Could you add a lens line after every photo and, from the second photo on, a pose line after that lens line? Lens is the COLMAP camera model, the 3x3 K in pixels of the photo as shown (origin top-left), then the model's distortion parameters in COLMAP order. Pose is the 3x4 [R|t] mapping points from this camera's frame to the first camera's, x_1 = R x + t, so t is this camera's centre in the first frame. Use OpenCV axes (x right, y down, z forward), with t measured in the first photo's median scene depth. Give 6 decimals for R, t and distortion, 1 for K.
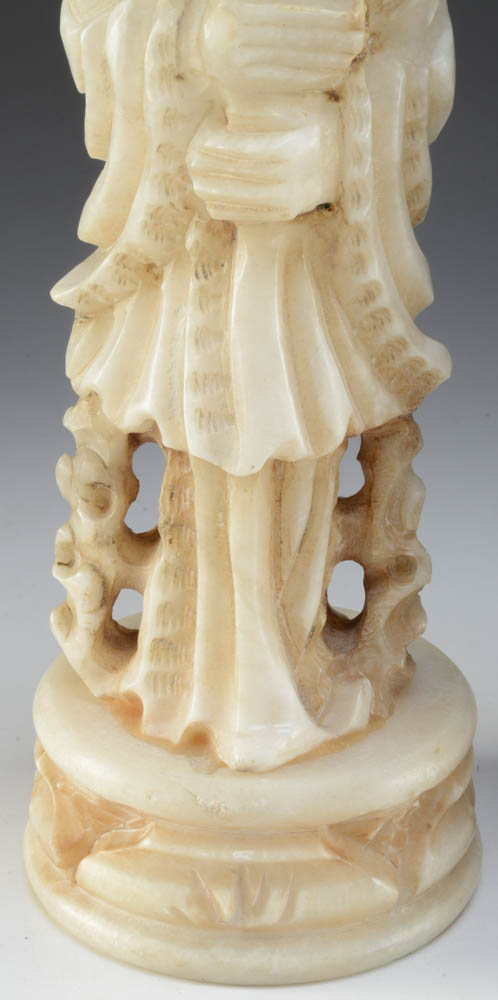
lens RADIAL K [[2012.0, 0, 246.8], [0, 2012.0, 498.5], [0, 0, 1]] dist [0.009677, 0.000000]
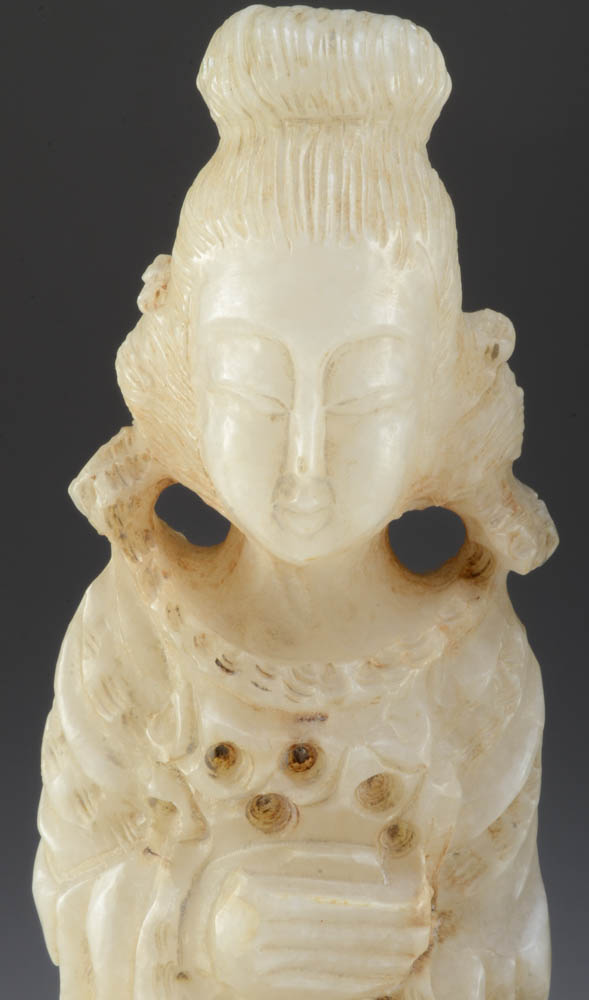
lens RADIAL K [[2124.4, 0, 301.1], [0, 2124.4, 501.4], [0, 0, 1]] dist [0.006665, 0.000000]
pose [[0.999696, 0.020749, -0.013337, 0.017568], [-0.023447, 0.967255, -0.252721, -0.180797], [0.007657, 0.252957, 0.967447, 0.192506]]
